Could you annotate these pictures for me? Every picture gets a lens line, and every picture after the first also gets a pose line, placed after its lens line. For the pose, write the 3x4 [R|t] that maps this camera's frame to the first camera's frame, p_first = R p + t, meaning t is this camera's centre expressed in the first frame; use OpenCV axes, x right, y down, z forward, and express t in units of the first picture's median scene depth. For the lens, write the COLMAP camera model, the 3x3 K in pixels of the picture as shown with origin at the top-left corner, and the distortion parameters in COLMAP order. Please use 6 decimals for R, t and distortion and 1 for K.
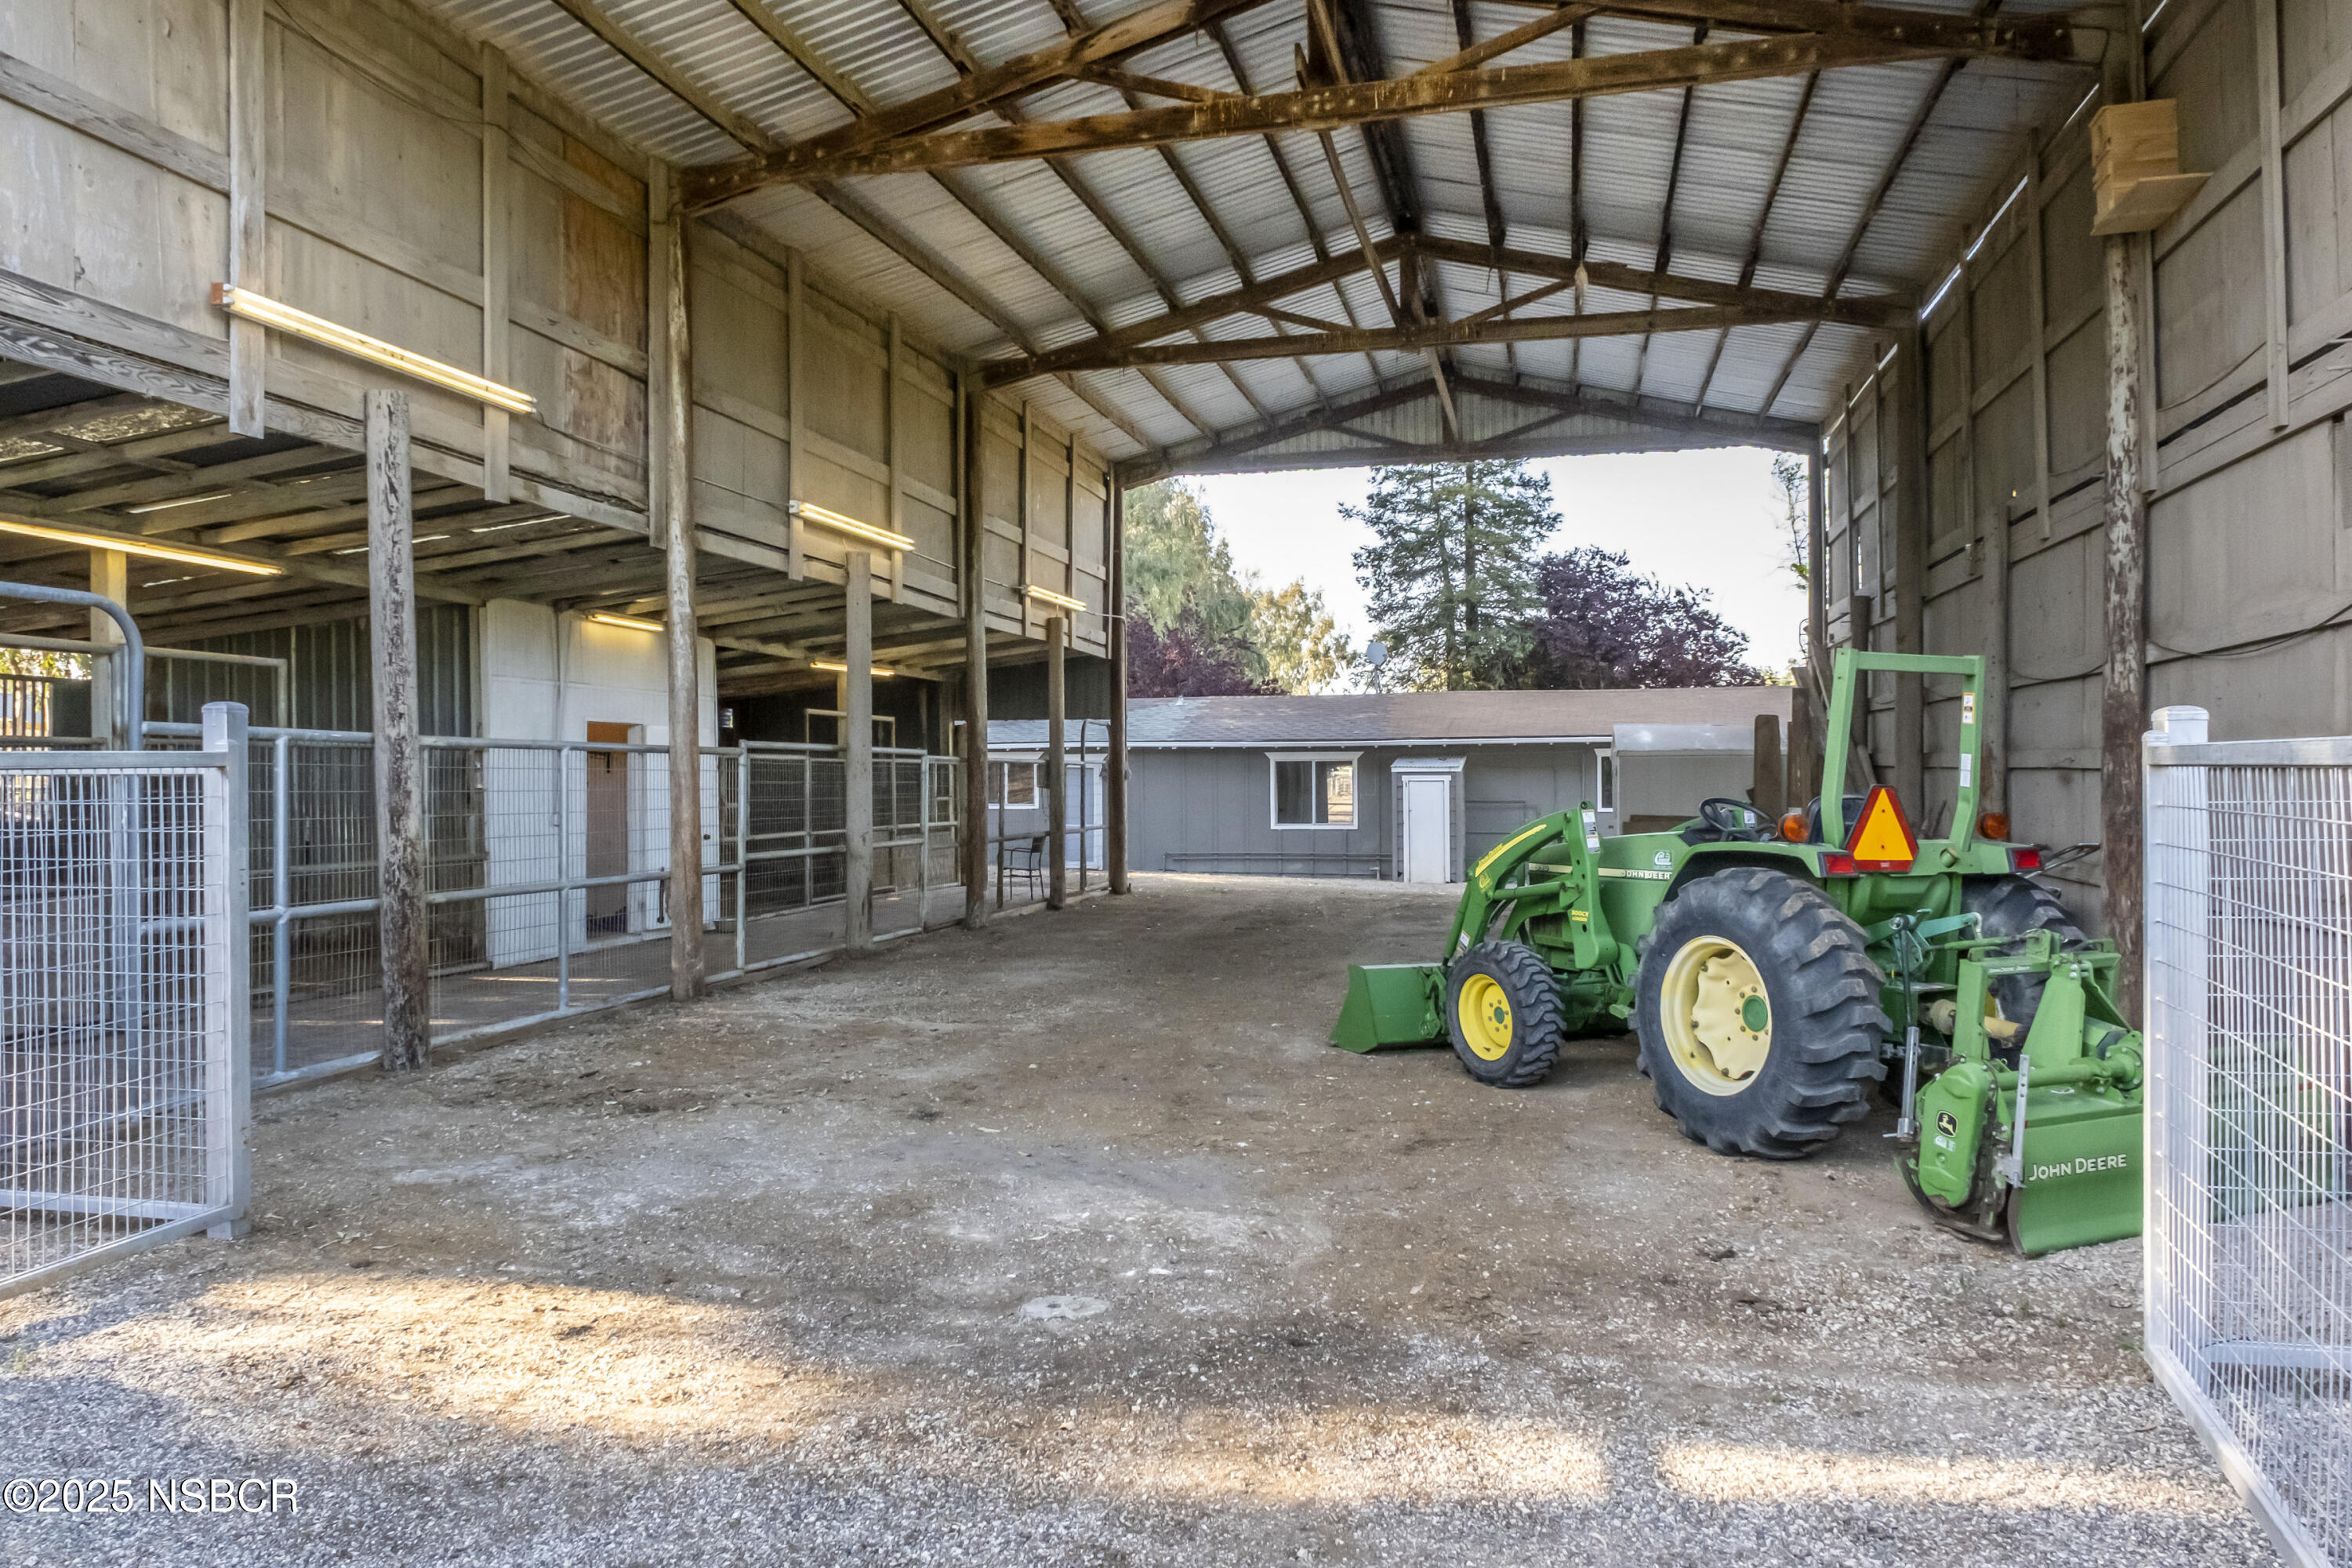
lens RADIAL K [[1669.1, 0, 1181.2], [0, 1669.1, 777.8], [0, 0, 1]] dist [0.003984, 0.001663]
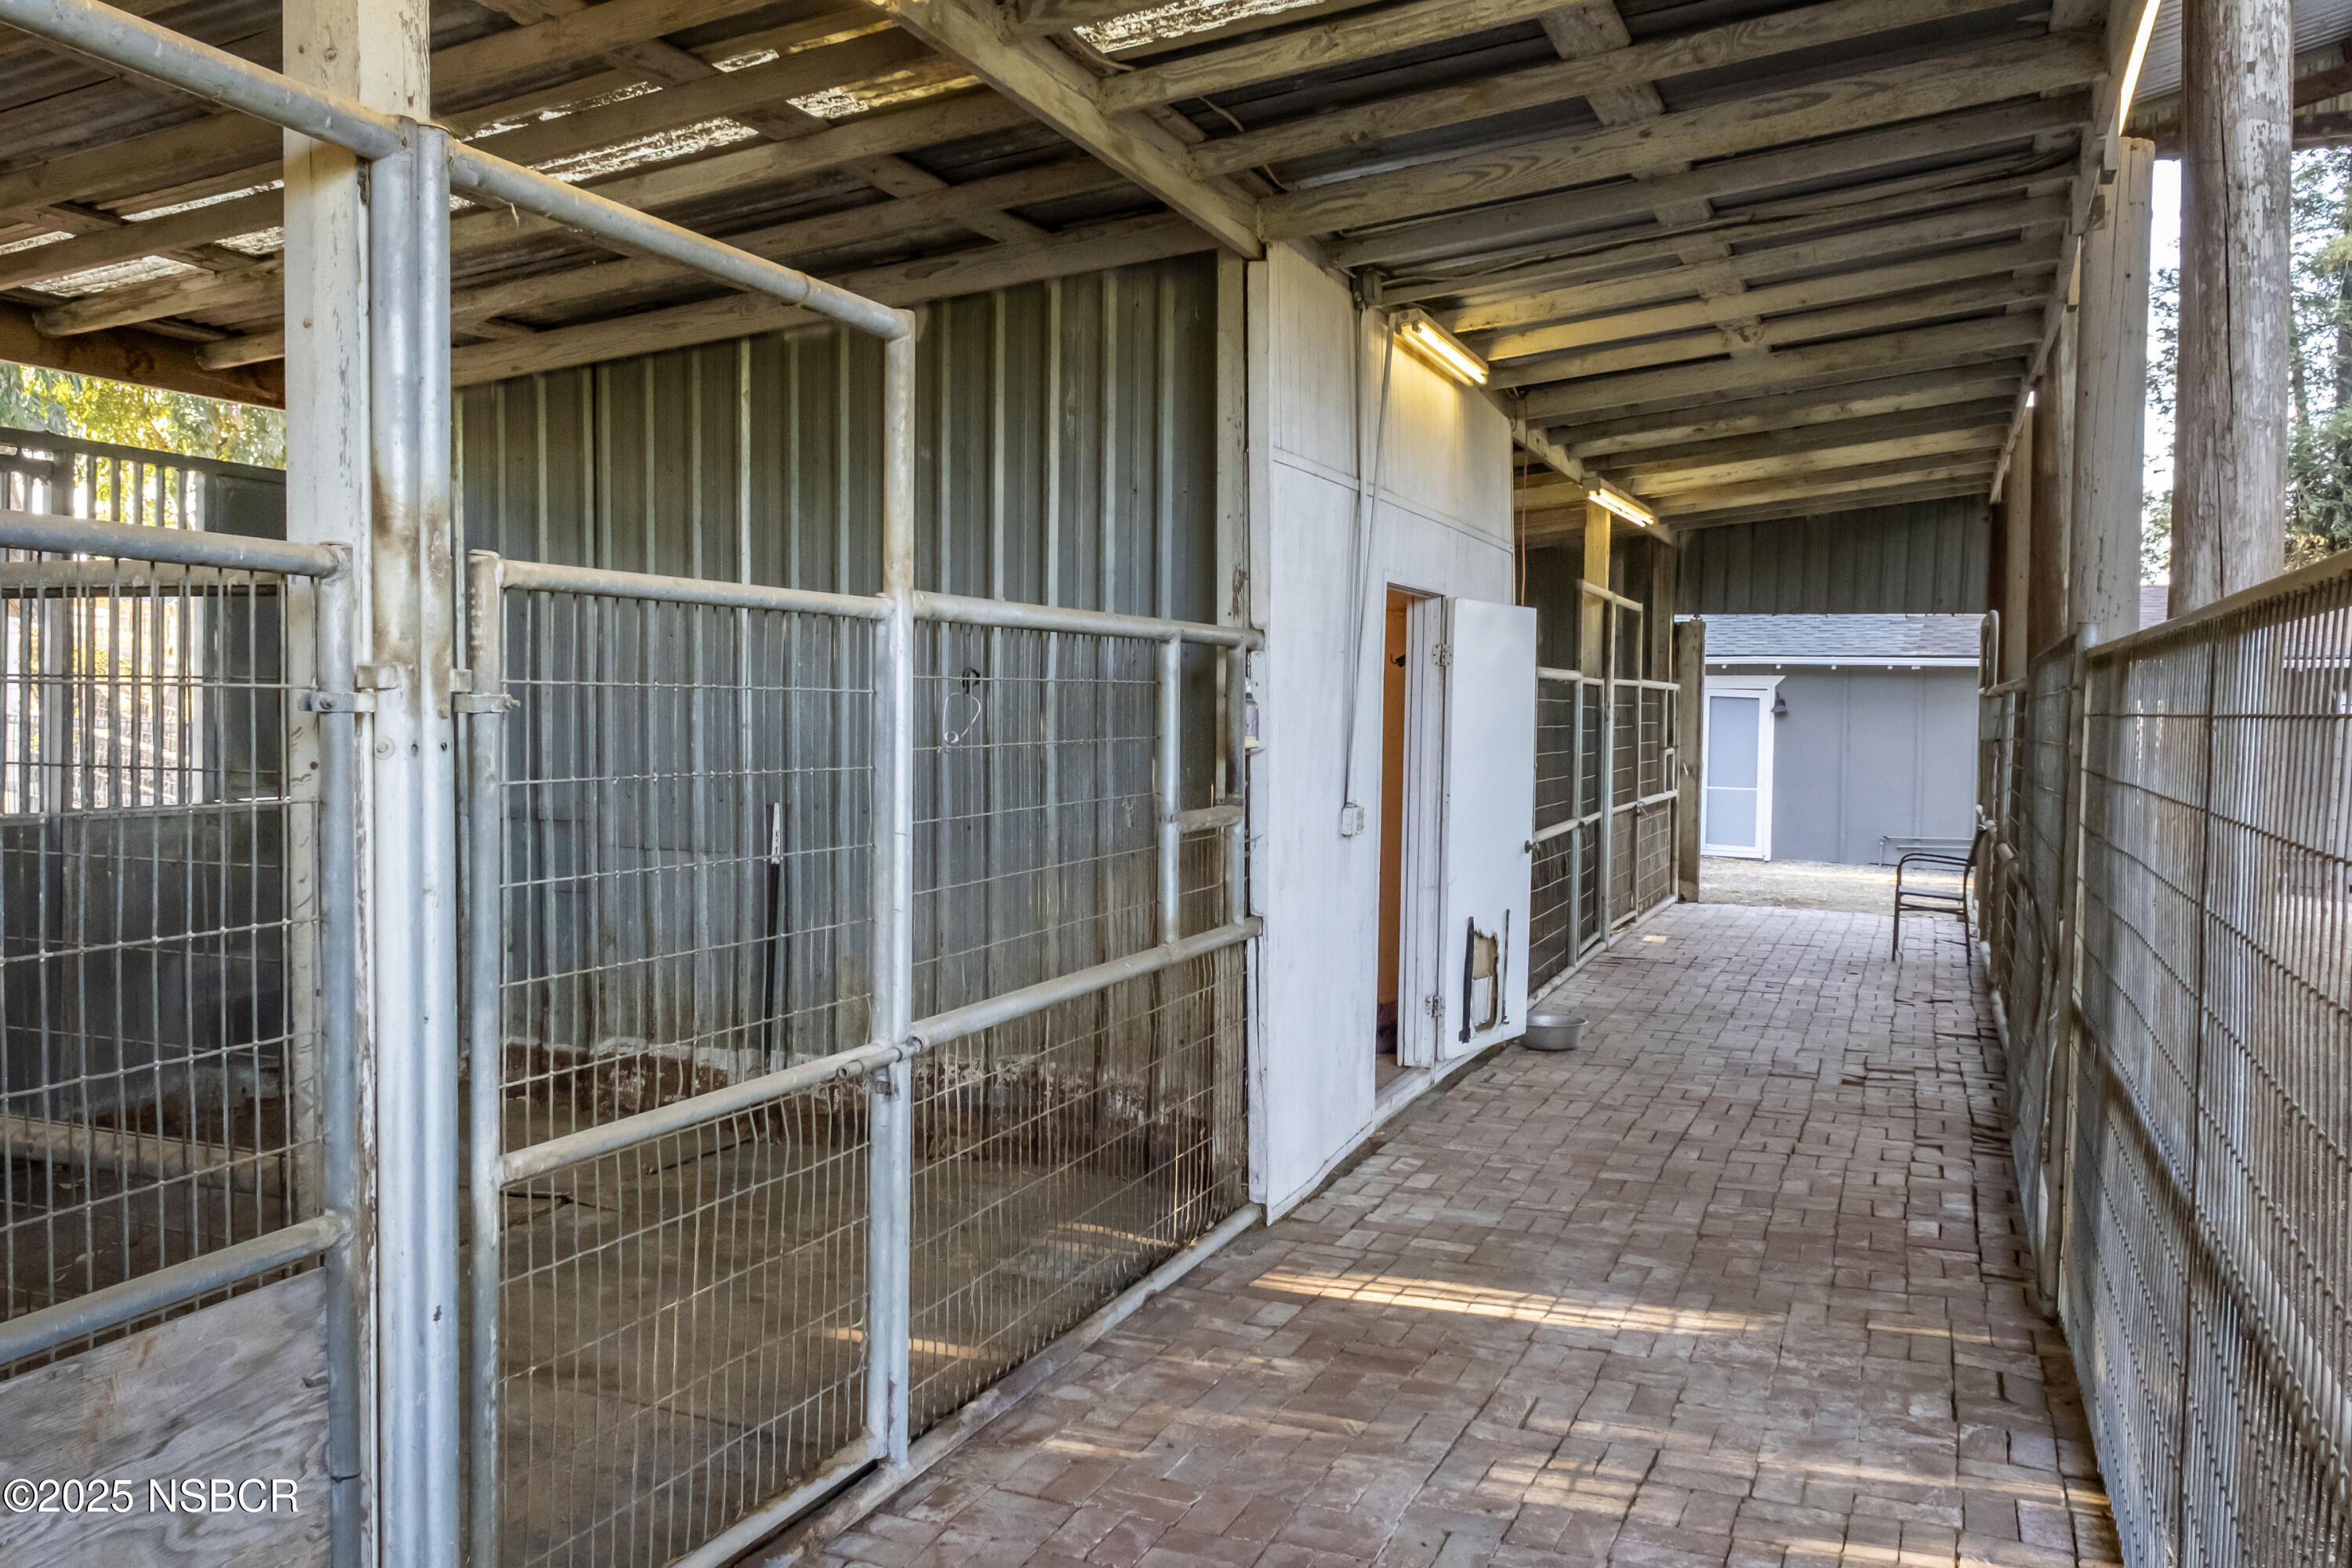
lens RADIAL K [[1935.5, 0, 1172.6], [0, 1935.5, 786.6], [0, 0, 1]] dist [-0.005667, -0.000580]
pose [[0.988301, 0.024344, -0.150559, -0.323731], [-0.017537, 0.998770, 0.046371, -0.004105], [0.151503, -0.043188, 0.987513, 0.498097]]
